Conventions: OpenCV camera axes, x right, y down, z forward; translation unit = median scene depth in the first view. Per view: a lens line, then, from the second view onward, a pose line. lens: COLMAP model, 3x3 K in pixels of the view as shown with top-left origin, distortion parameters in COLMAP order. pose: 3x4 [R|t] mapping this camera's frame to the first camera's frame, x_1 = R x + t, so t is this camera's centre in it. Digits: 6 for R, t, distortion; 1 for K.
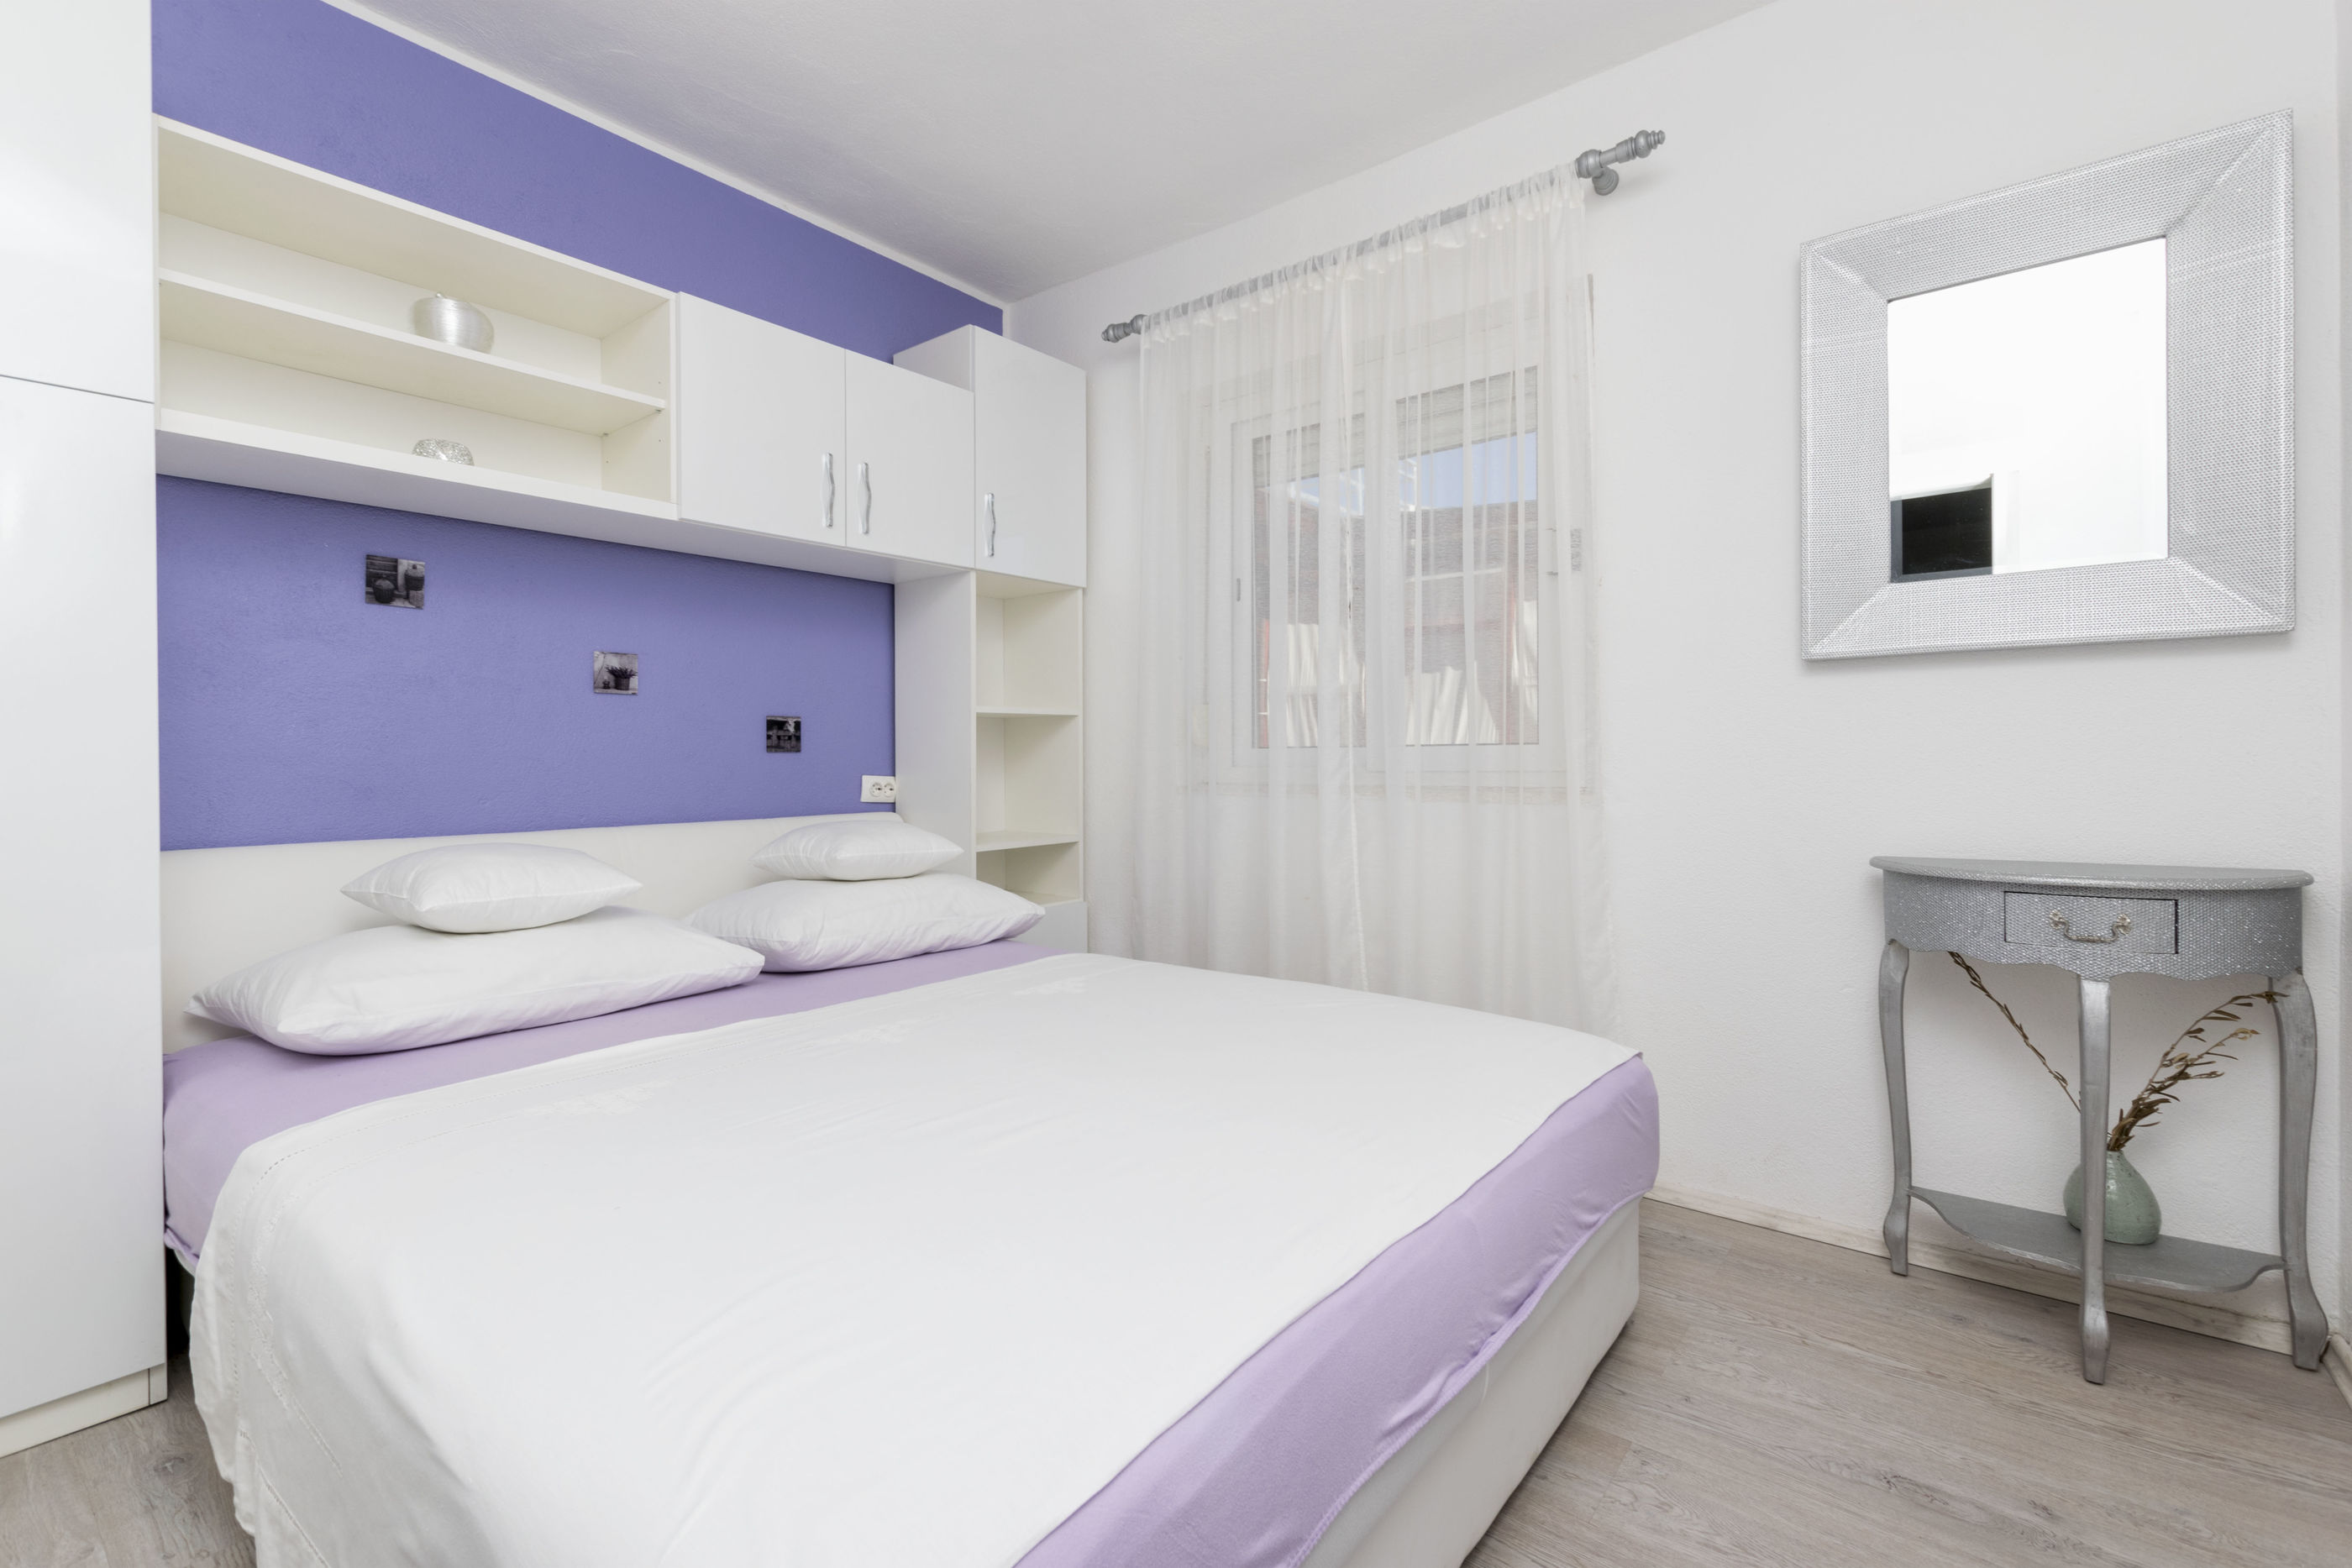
lens RADIAL K [[1017.5, 0, 1187.2], [0, 1017.5, 769.0], [0, 0, 1]] dist [0.007290, -0.002352]
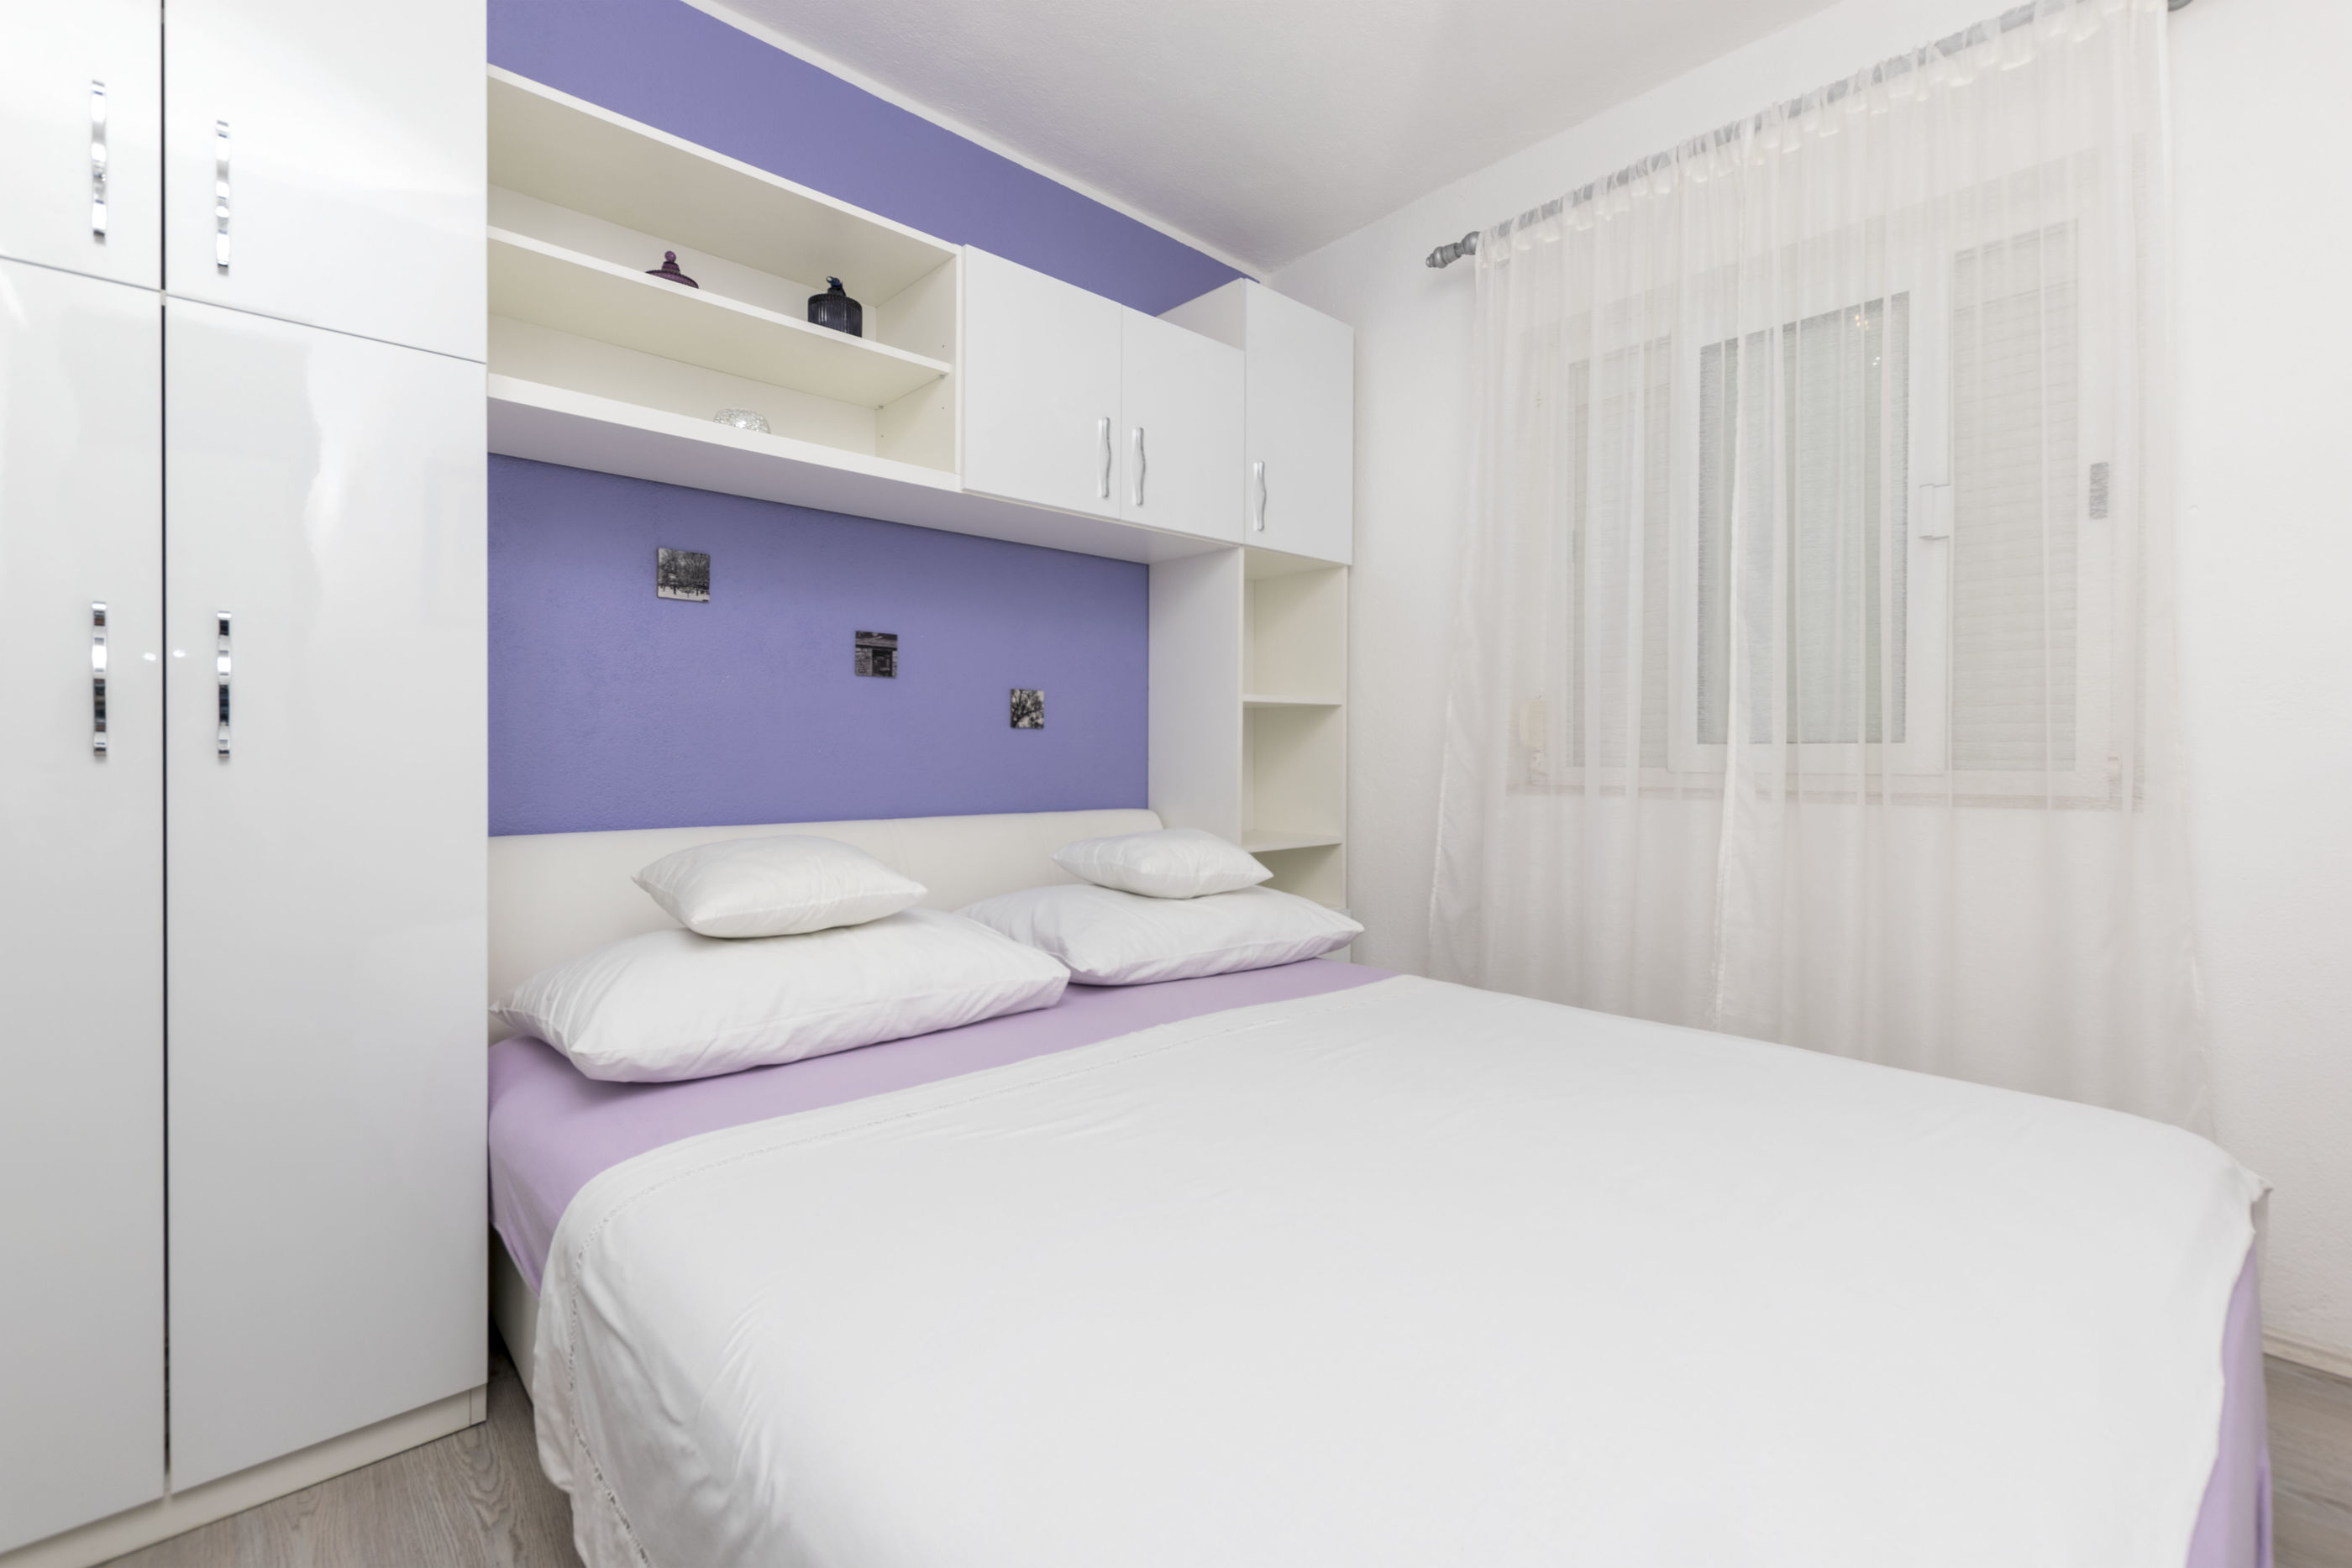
lens RADIAL K [[1017.5, 0, 1174.0], [0, 1017.5, 789.5], [0, 0, 1]] dist [0.007290, -0.002352]
pose [[0.985383, 0.014638, -0.169726, -0.137125], [-0.010299, 0.999598, 0.026419, 0.000281], [0.170044, -0.024285, 0.985137, 0.101915]]
